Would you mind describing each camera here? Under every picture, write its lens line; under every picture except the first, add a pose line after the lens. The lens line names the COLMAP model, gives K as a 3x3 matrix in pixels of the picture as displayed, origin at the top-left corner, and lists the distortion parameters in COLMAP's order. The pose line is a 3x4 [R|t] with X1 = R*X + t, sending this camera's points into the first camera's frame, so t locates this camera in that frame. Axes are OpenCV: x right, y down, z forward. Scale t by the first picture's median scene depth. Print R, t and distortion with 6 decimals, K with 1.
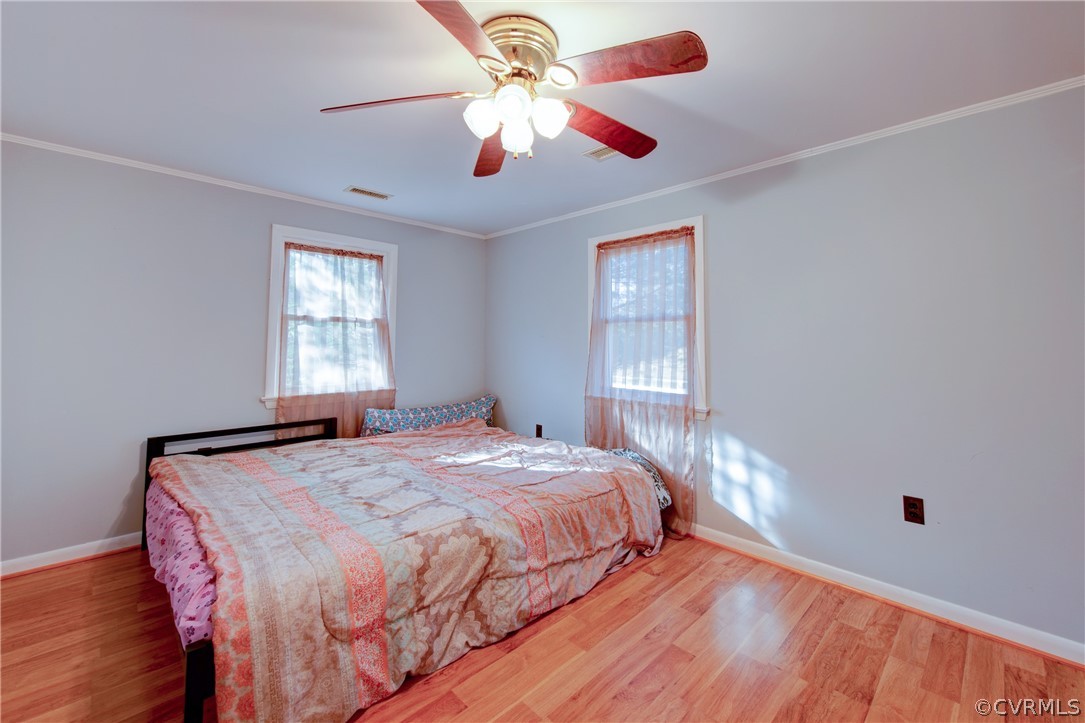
lens RADIAL K [[450.2, 0, 554.3], [0, 450.2, 323.5], [0, 0, 1]] dist [0.002131, 0.000440]
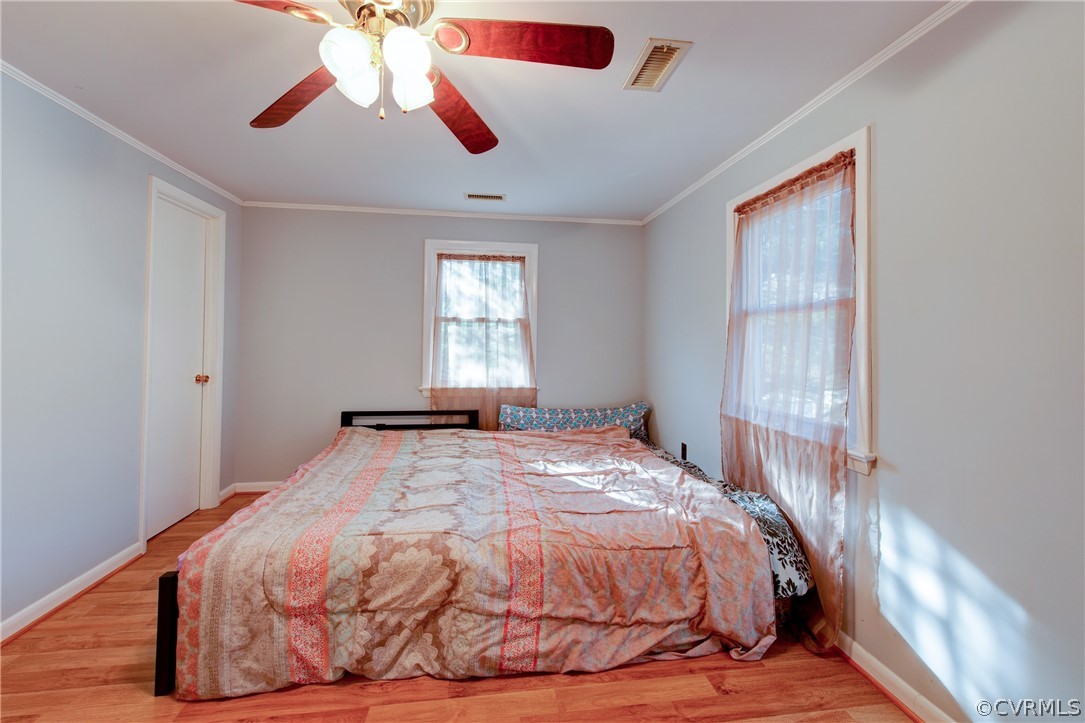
lens RADIAL K [[450.2, 0, 549.8], [0, 450.2, 339.8], [0, 0, 1]] dist [0.002131, 0.000440]
pose [[0.795131, 0.002679, -0.606432, 0.376113], [0.017940, 0.999449, 0.027937, 0.013201], [0.606172, -0.033093, 0.794644, 0.293172]]
